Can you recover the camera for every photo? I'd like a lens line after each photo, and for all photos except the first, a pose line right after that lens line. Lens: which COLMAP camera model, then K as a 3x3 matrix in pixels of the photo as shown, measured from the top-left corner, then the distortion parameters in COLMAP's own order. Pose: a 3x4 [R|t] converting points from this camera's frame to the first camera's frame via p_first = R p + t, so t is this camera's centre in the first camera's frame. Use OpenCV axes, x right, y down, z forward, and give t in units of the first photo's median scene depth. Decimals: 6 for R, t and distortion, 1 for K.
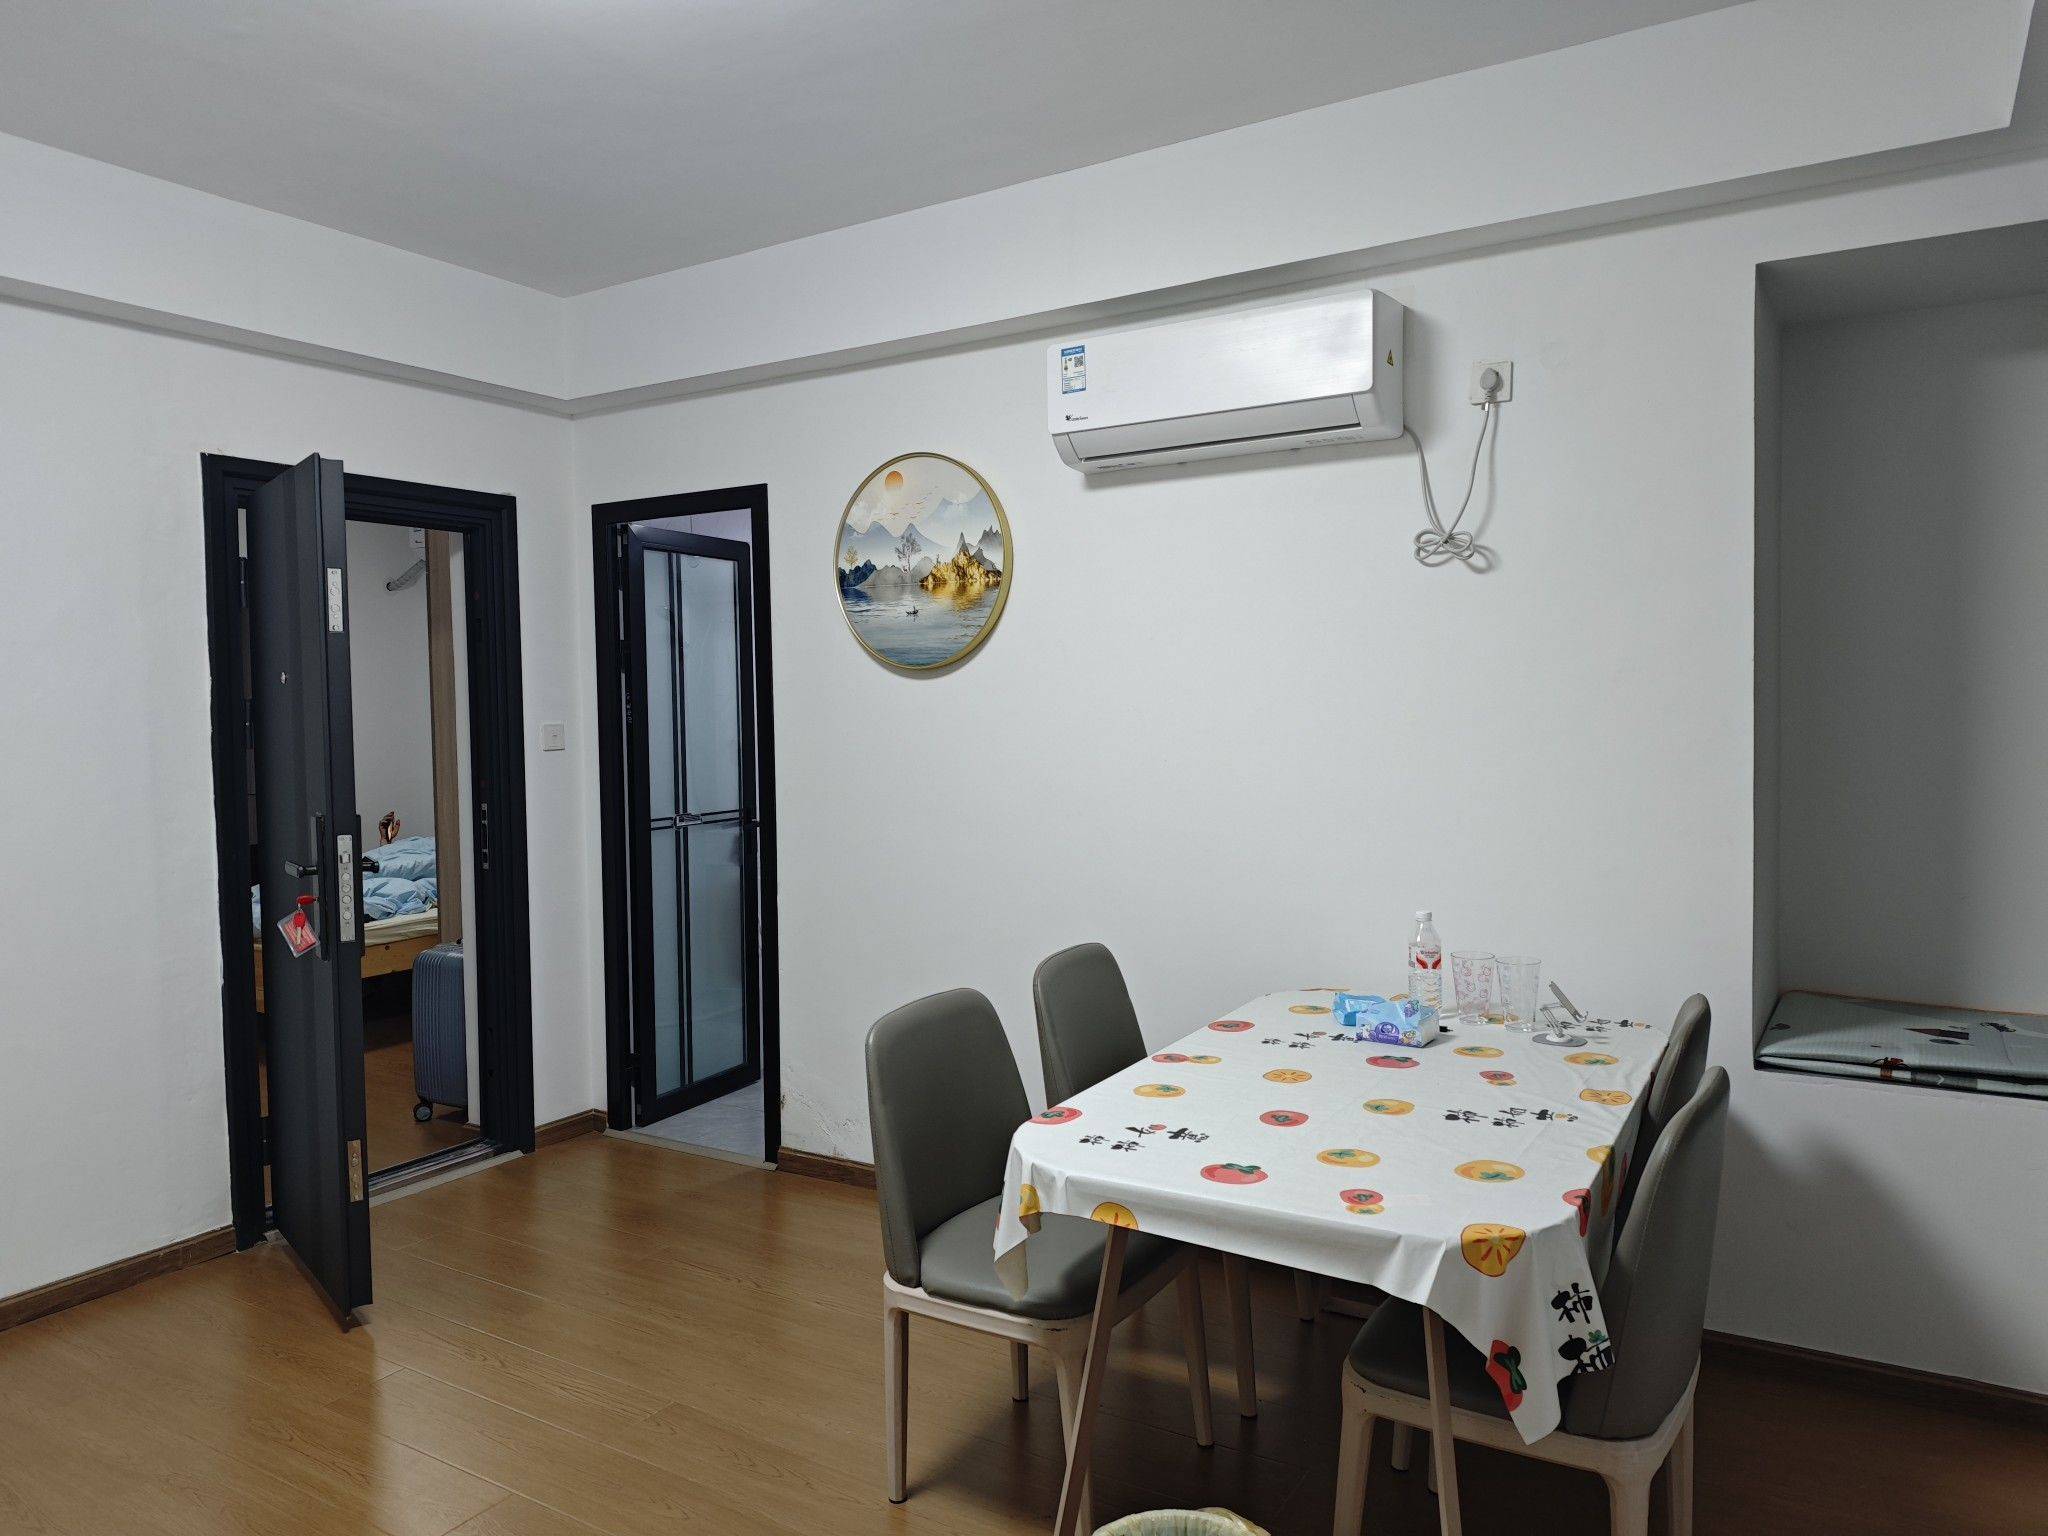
lens RADIAL K [[1392.5, 0, 1024.0], [0, 1392.5, 768.0], [0, 0, 1]] dist [-0.007215, -0.001923]
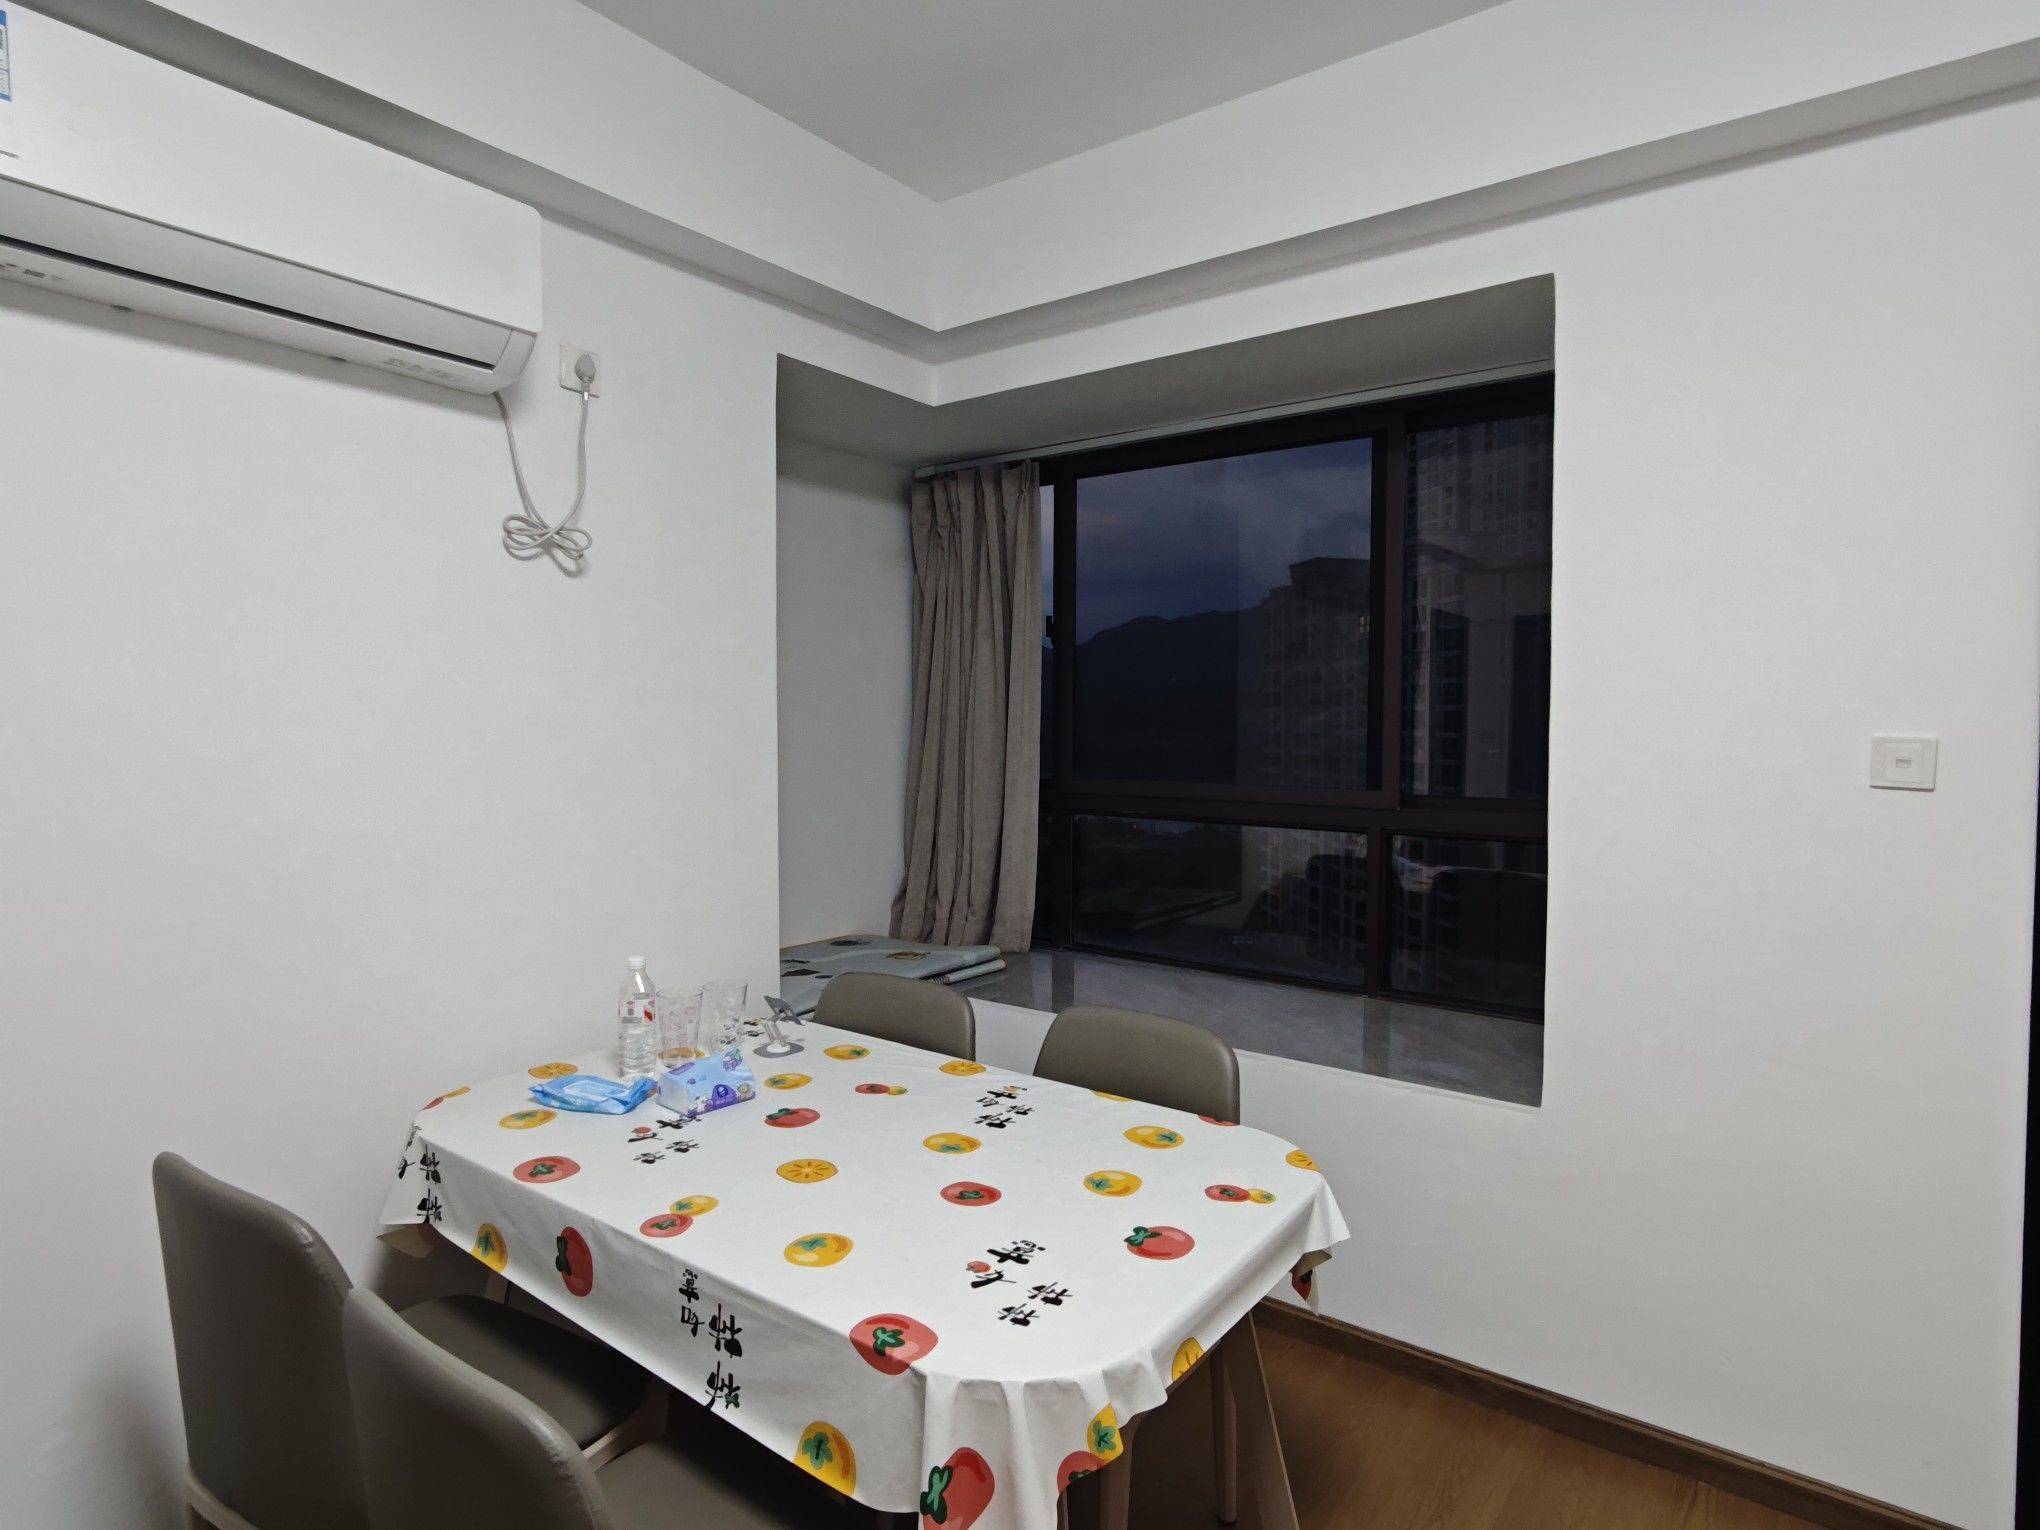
lens RADIAL K [[1113.4, 0, 1020.0], [0, 1113.4, 765.0], [0, 0, 1]] dist [0.000902, 0.000261]
pose [[0.101056, -0.025613, 0.994551, -0.486906], [0.044234, 0.998796, 0.021227, -0.028633], [-0.993897, 0.041848, 0.102067, 0.872819]]
